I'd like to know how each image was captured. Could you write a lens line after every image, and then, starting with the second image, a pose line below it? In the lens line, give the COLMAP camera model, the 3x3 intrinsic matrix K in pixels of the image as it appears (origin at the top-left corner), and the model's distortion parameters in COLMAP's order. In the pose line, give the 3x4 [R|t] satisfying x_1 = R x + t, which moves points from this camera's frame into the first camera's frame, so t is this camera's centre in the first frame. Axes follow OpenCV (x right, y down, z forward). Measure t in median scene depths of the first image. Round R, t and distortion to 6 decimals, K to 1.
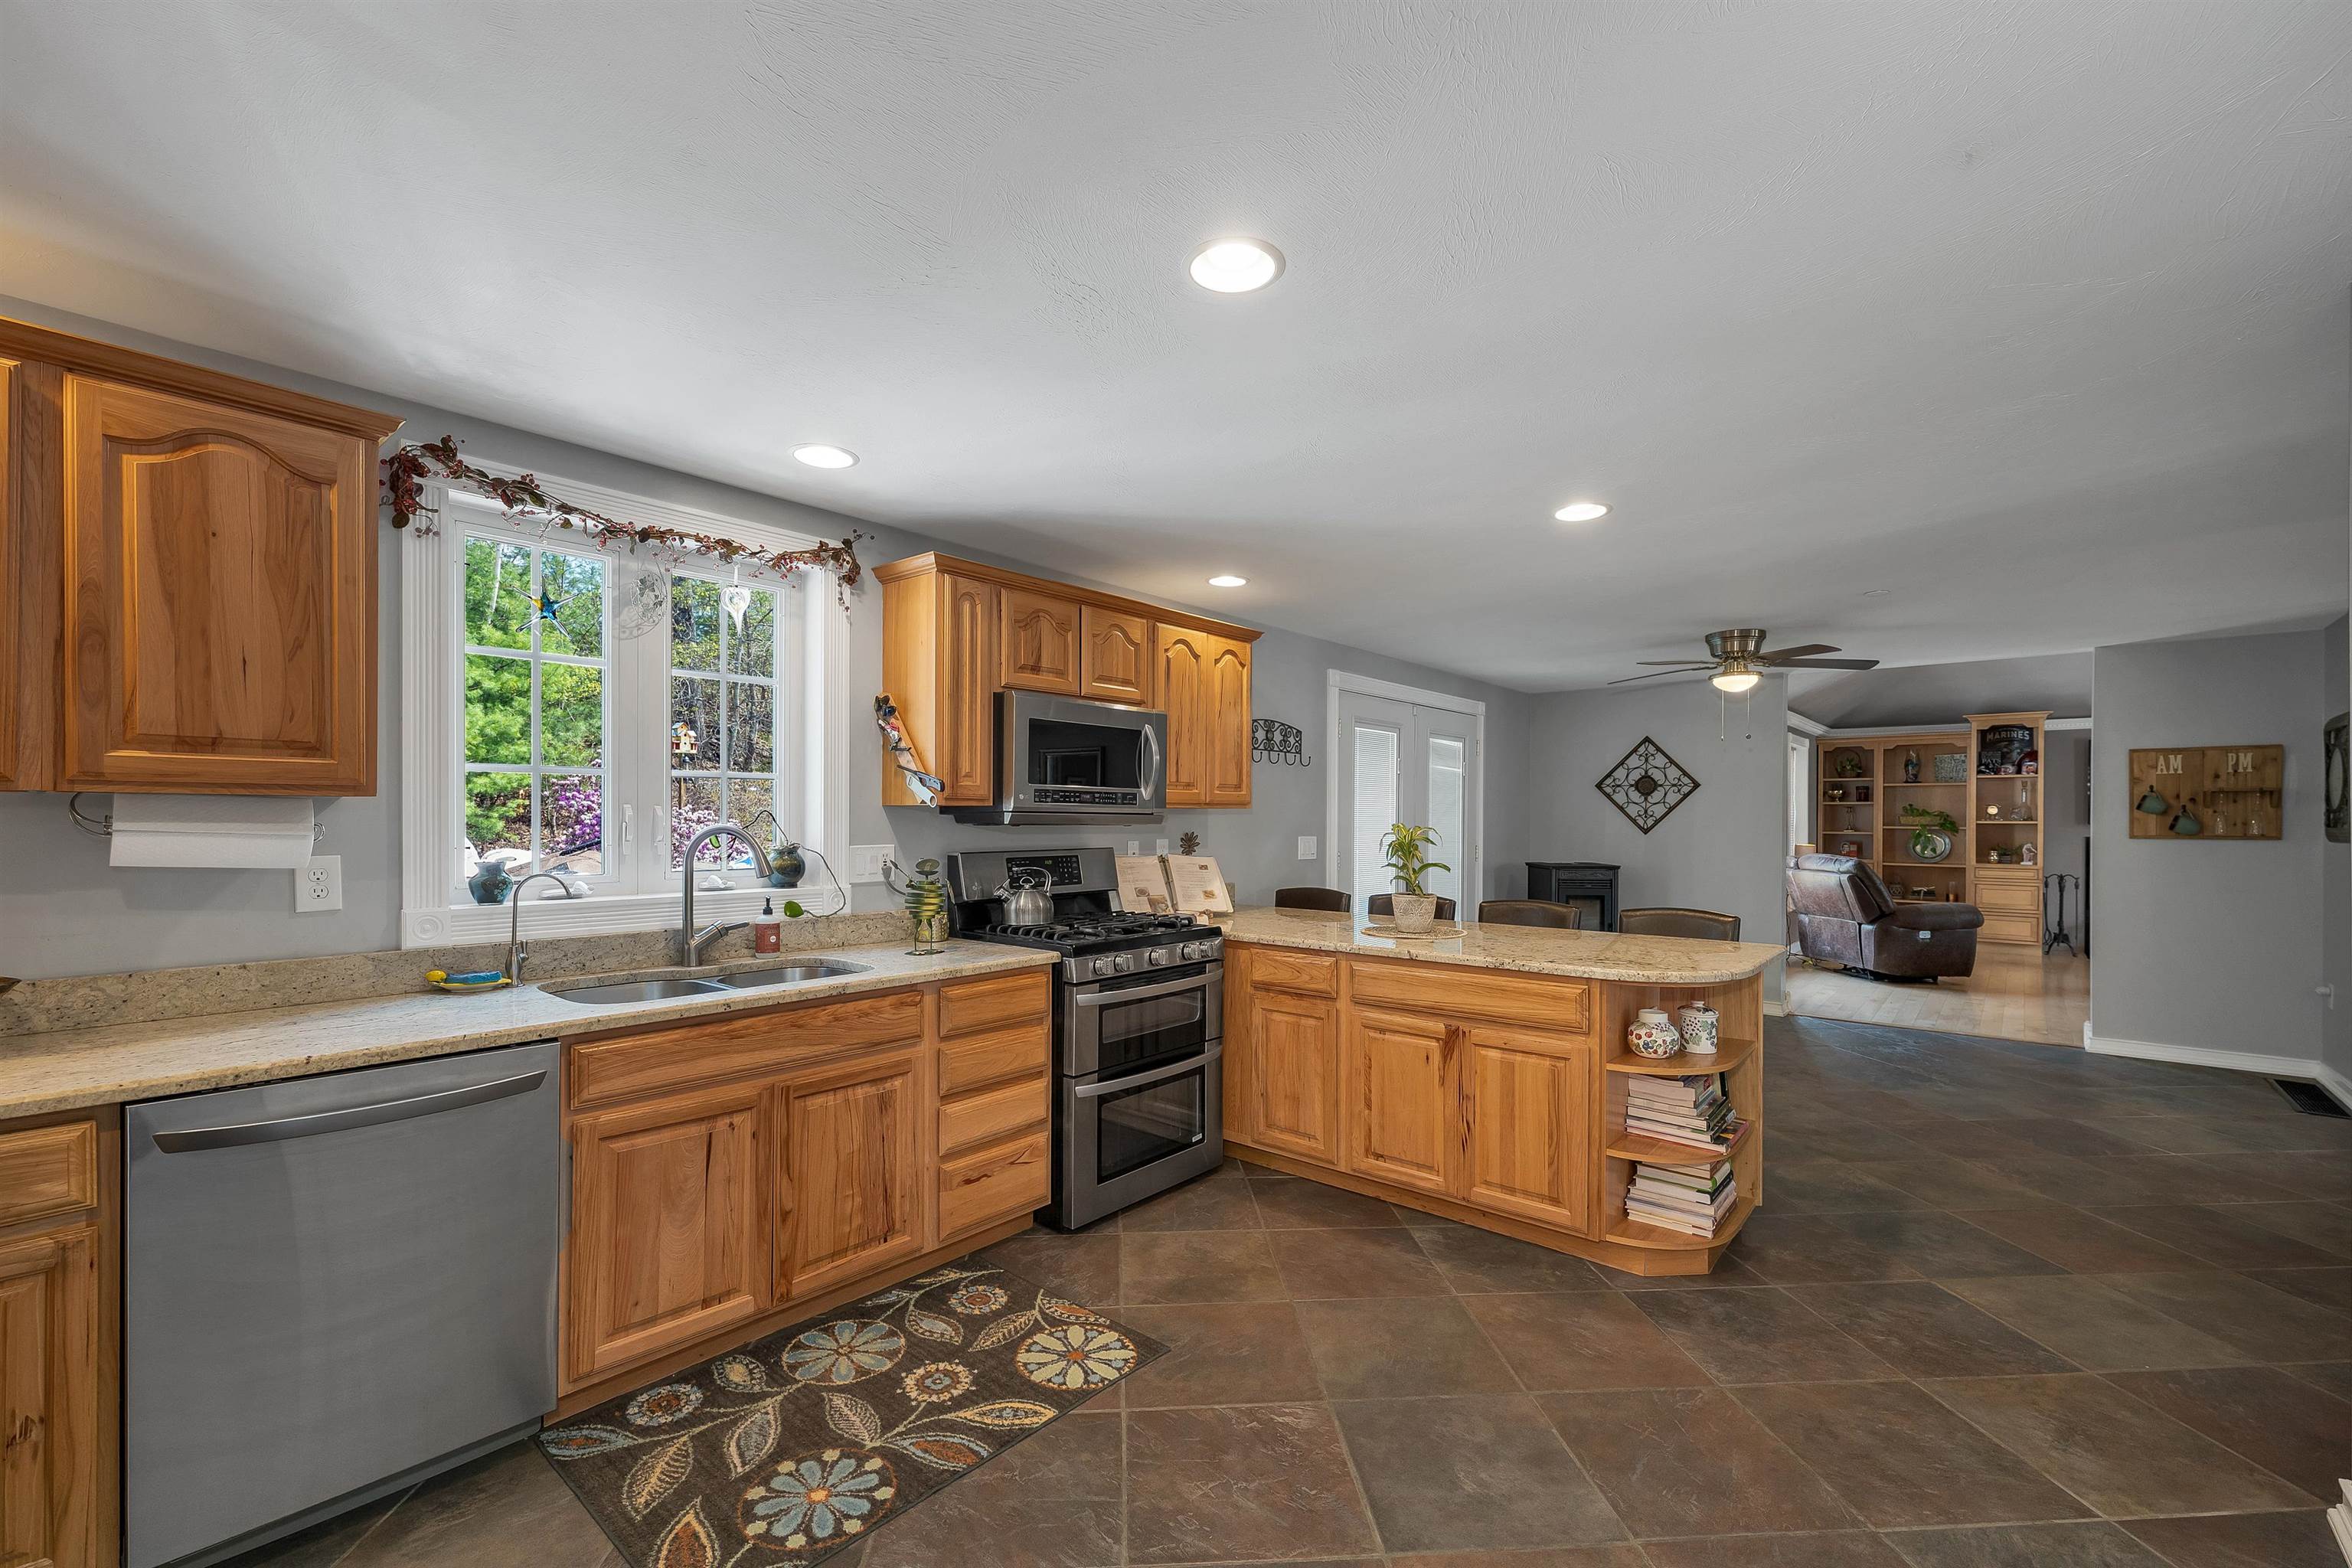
lens RADIAL K [[975.5, 0, 1179.8], [0, 975.5, 822.7], [0, 0, 1]] dist [0.002484, 0.000021]
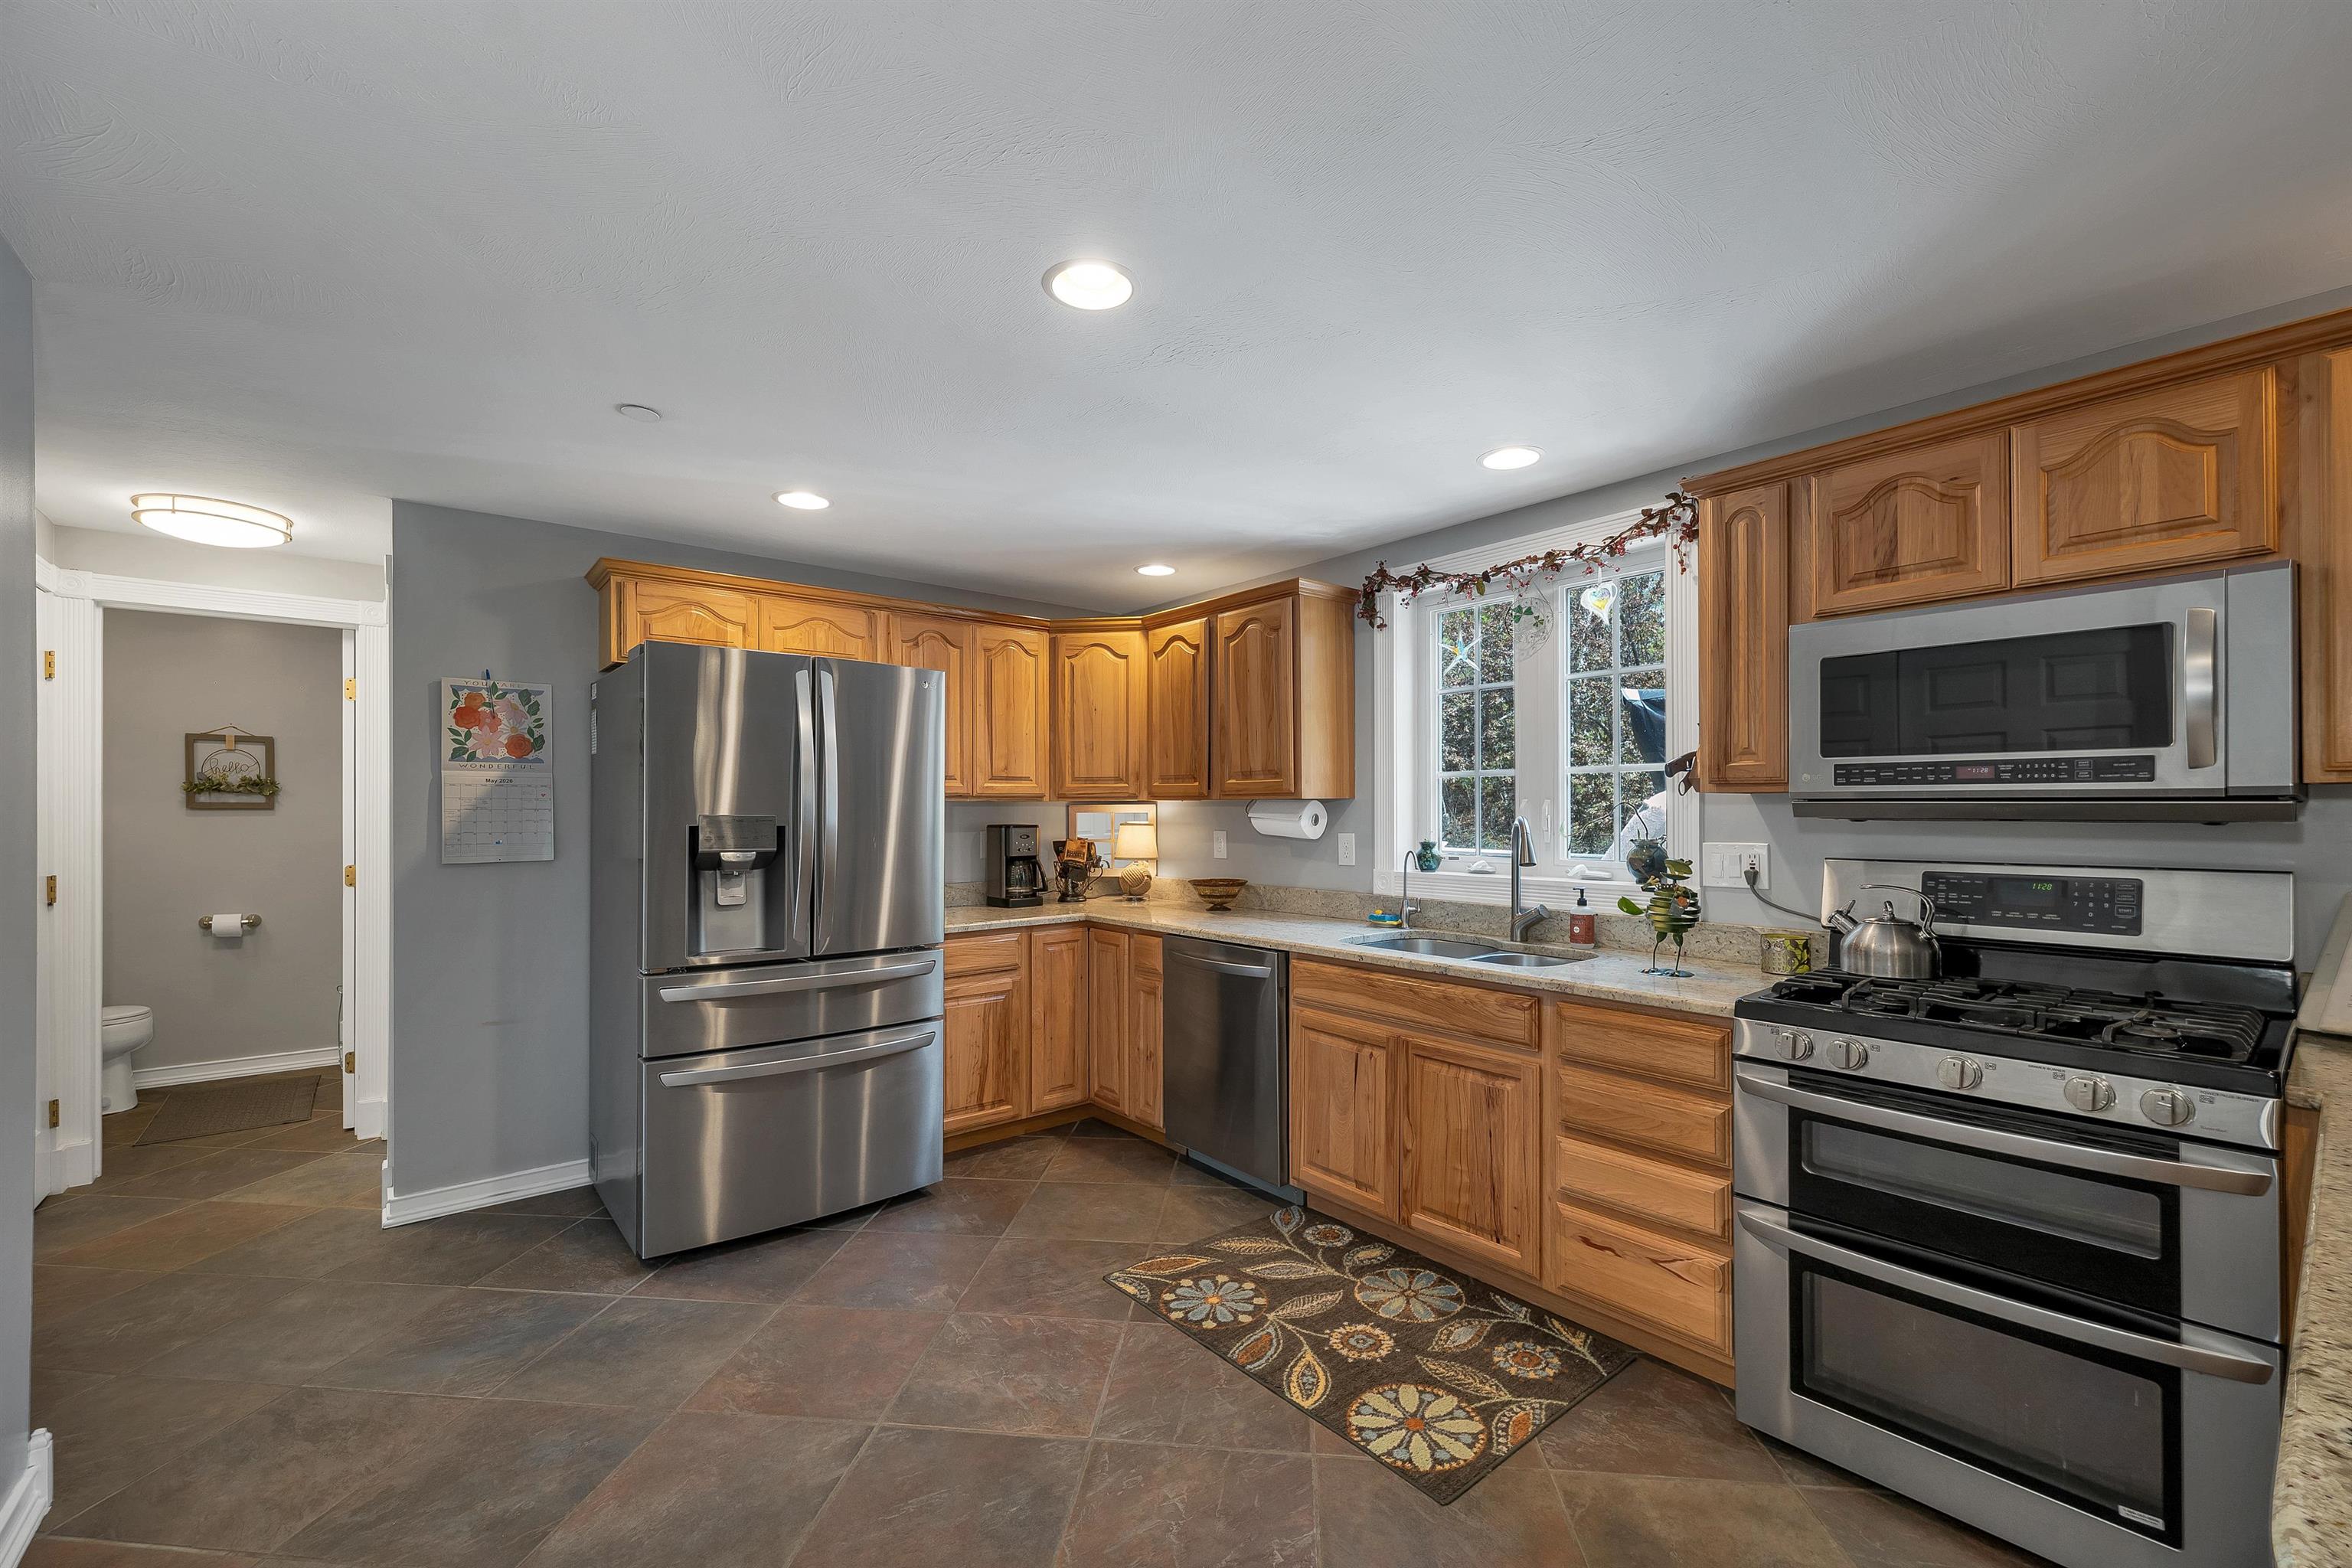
lens RADIAL K [[968.9, 0, 1182.4], [0, 968.9, 808.5], [0, 0, 1]] dist [0.002210, -0.000273]
pose [[-0.166607, -0.004446, -0.986013, 0.600194], [-0.003195, 0.999987, -0.003969, -0.001110], [0.986018, 0.002489, -0.166619, 0.714503]]
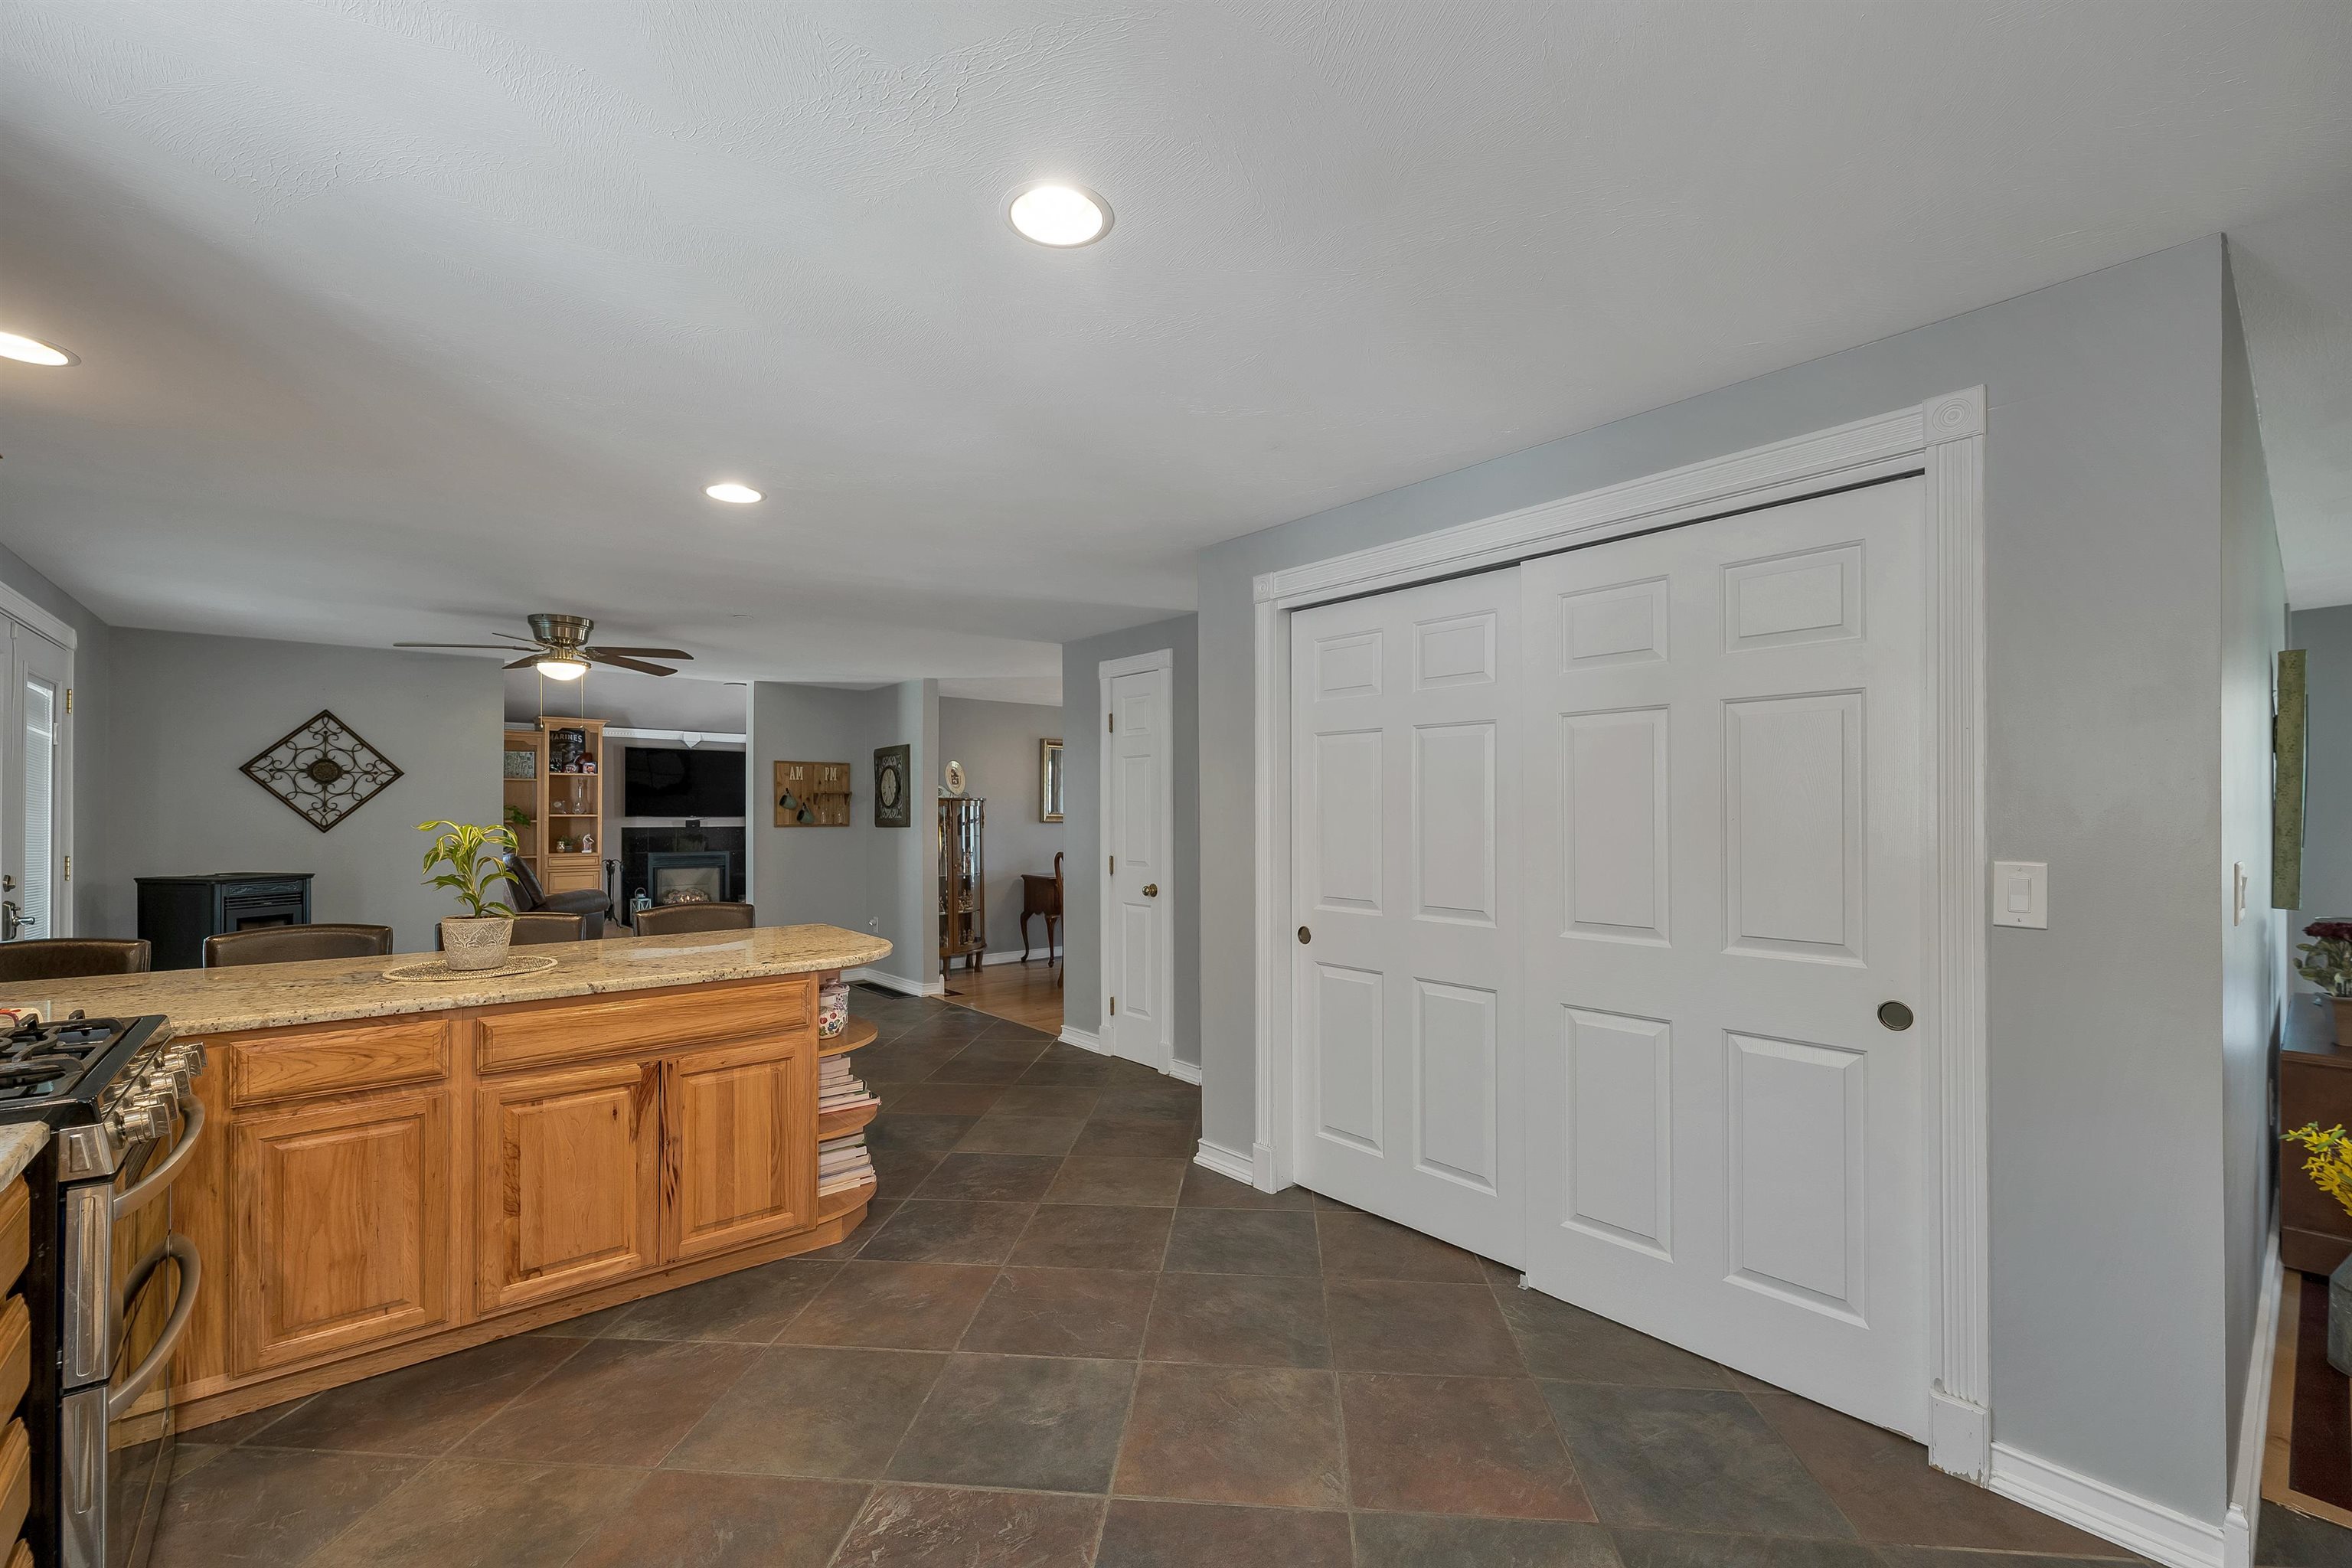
lens RADIAL K [[976.9, 0, 1187.8], [0, 976.9, 814.2], [0, 0, 1]] dist [0.002514, -0.000364]
pose [[0.150910, -0.003146, 0.988543, -0.470816], [0.005163, 0.999984, 0.002394, -0.003090], [-0.988534, 0.004743, 0.150924, 0.417023]]
